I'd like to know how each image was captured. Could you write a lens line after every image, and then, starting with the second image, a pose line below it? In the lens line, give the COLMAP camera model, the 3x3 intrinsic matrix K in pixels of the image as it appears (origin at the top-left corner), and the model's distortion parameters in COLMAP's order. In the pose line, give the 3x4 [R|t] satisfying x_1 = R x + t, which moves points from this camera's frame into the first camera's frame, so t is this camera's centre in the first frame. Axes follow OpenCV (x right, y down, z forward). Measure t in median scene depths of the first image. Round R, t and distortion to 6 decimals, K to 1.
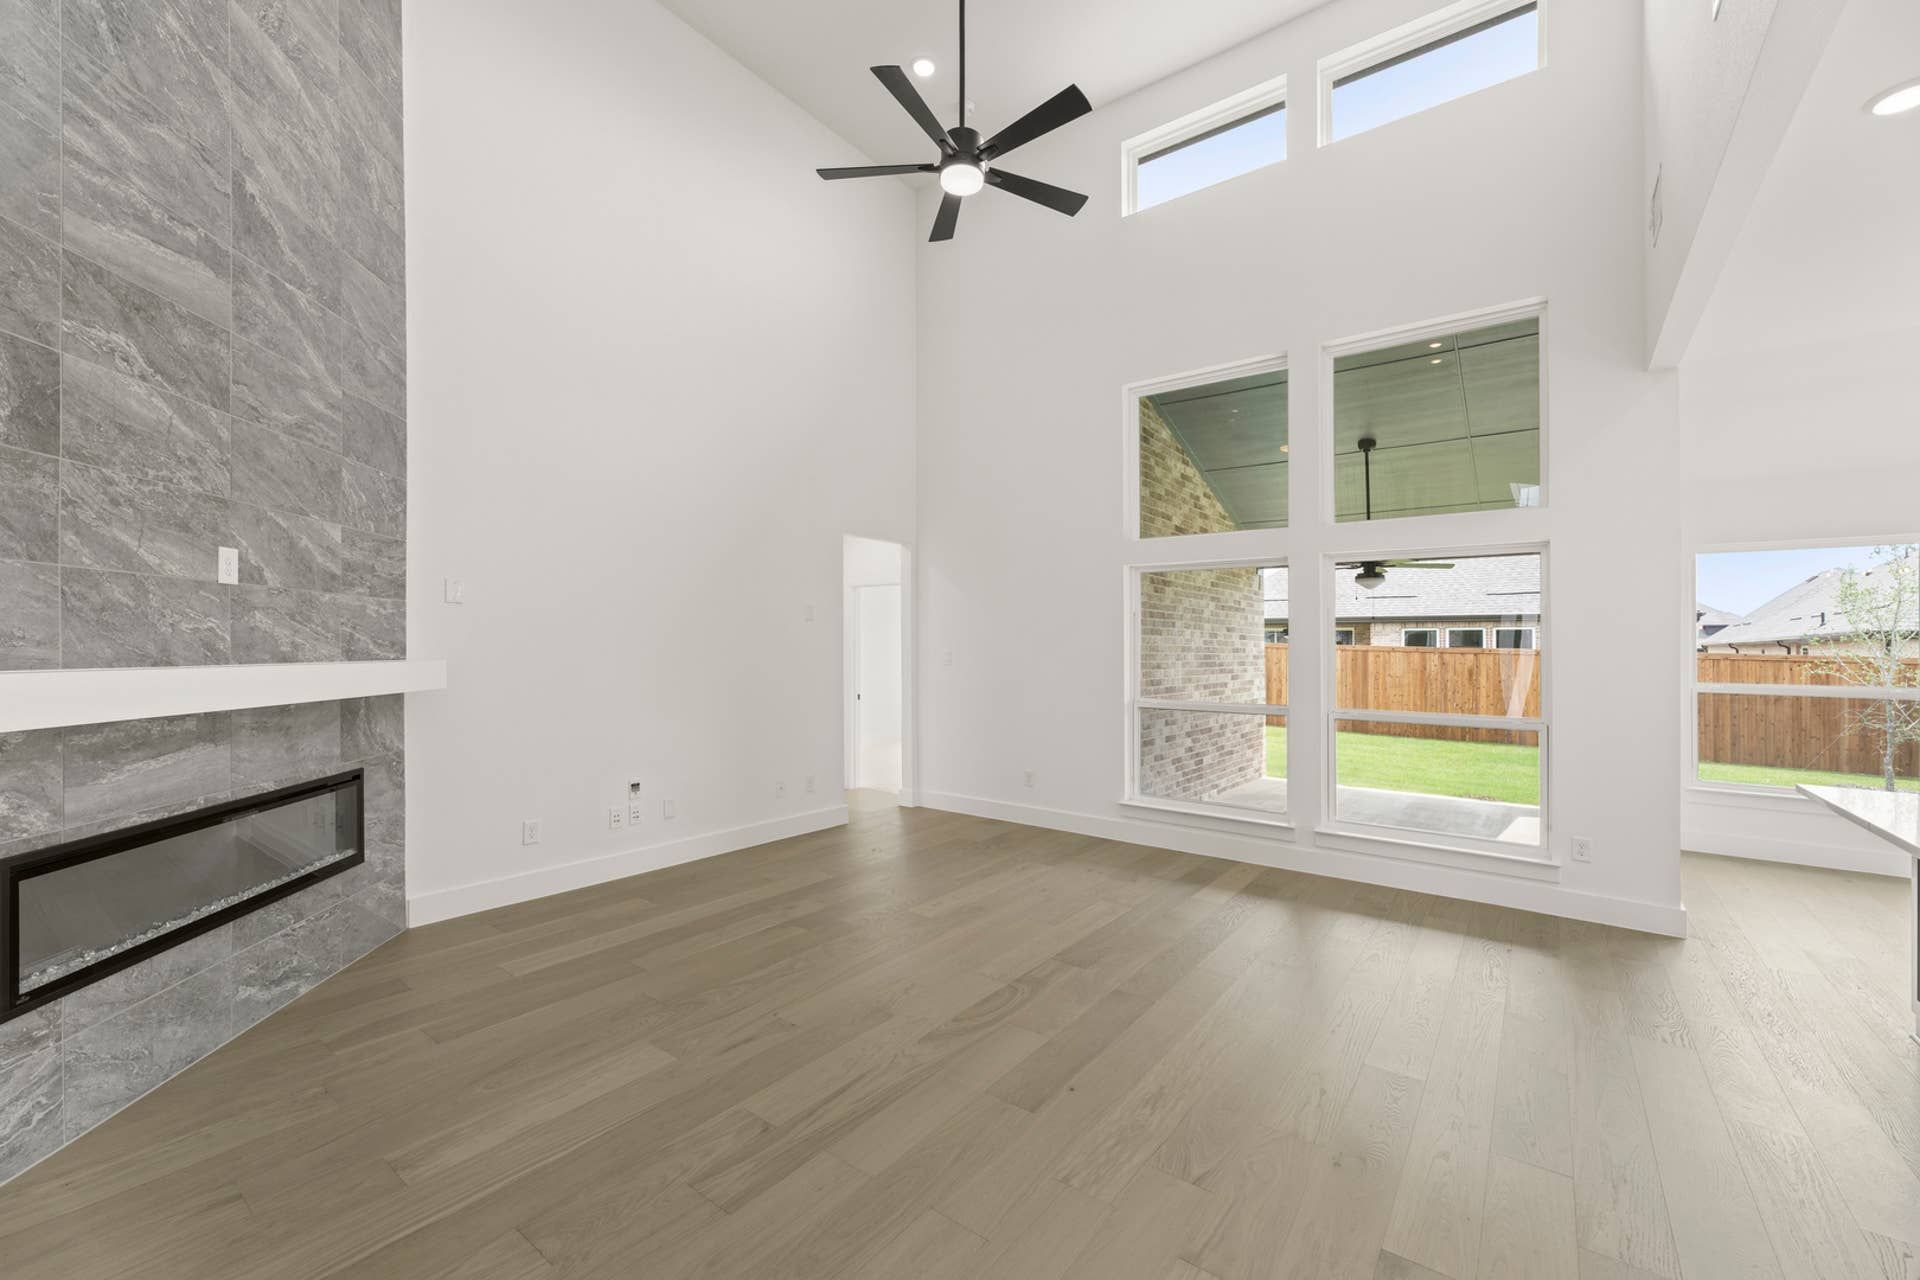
lens RADIAL K [[774.1, 0, 968.3], [0, 774.1, 646.6], [0, 0, 1]] dist [0.000189, -0.000287]
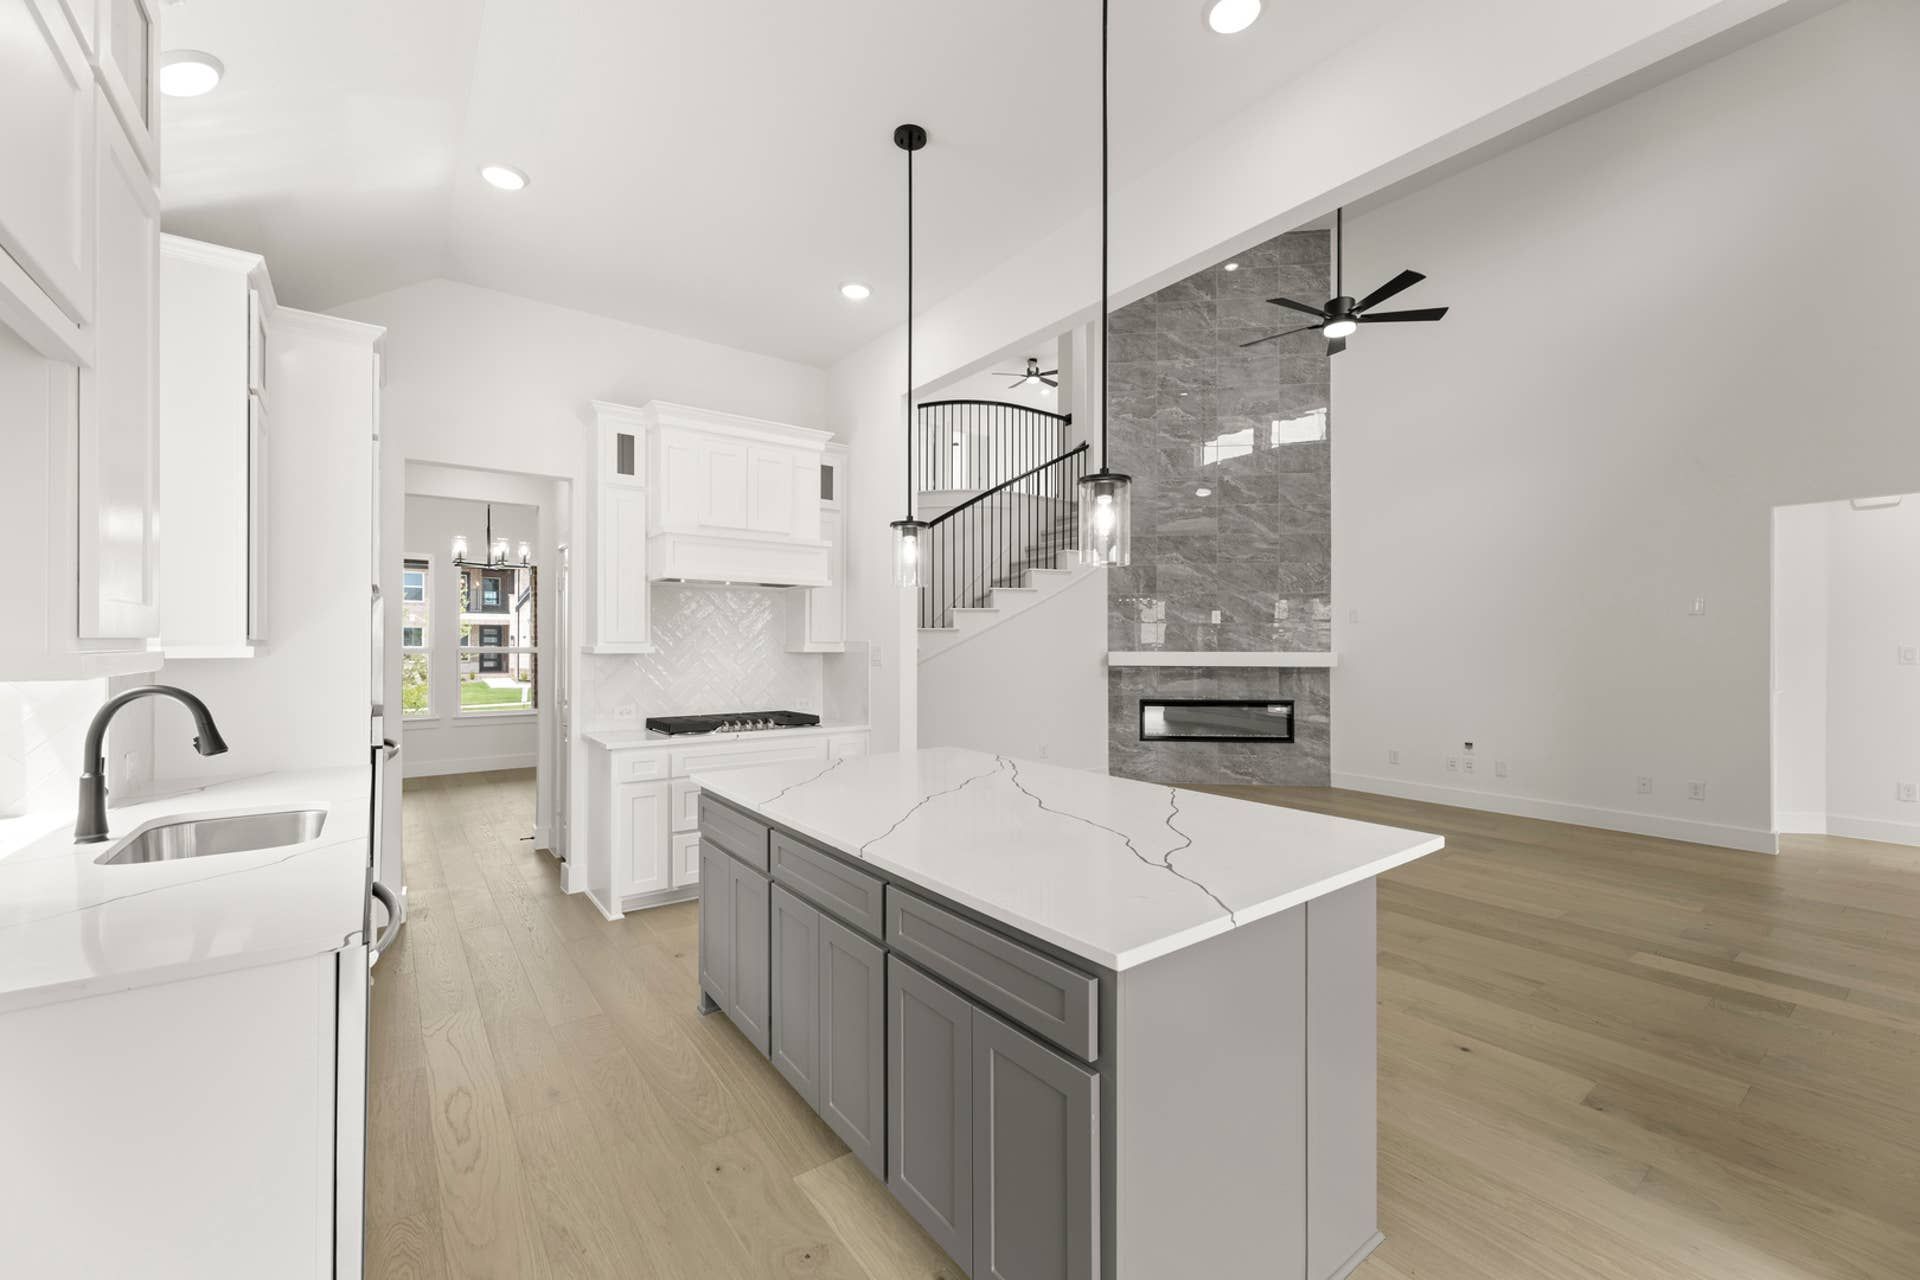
lens RADIAL K [[774.1, 0, 960.5], [0, 774.1, 648.2], [0, 0, 1]] dist [0.000189, -0.000287]
pose [[-0.284400, -0.000685, -0.958706, 1.631465], [0.000155, 1.000000, -0.000761, 0.009900], [0.958706, -0.000365, -0.284400, 0.722433]]
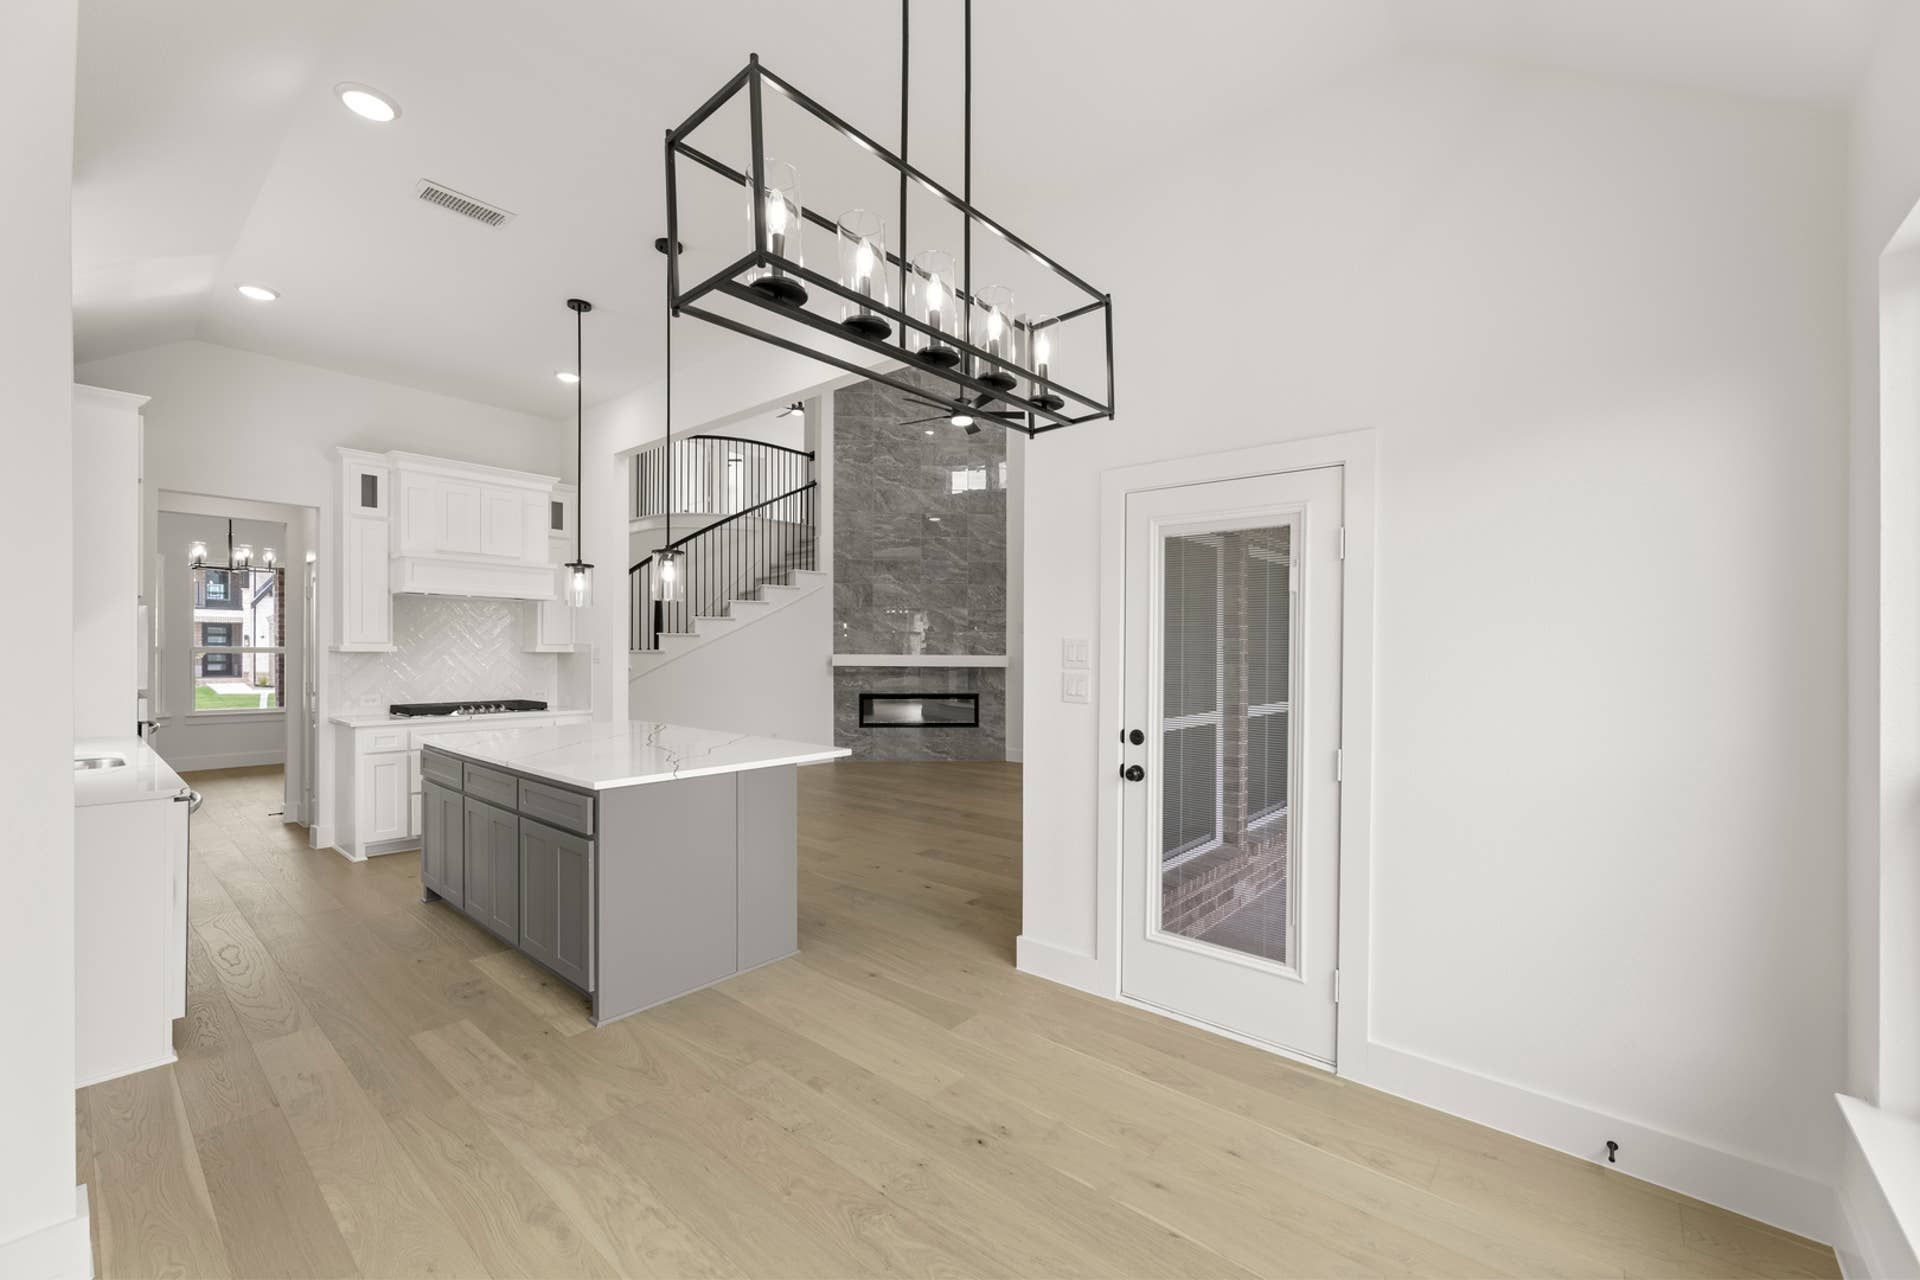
lens RADIAL K [[779.1, 0, 960.0], [0, 779.1, 662.7], [0, 0, 1]] dist [0.004776, -0.000919]
pose [[-0.071361, 0.010433, -0.997396, 2.069994], [-0.005553, 0.999926, 0.010856, 0.015411], [0.997435, 0.006313, -0.071298, 1.146019]]
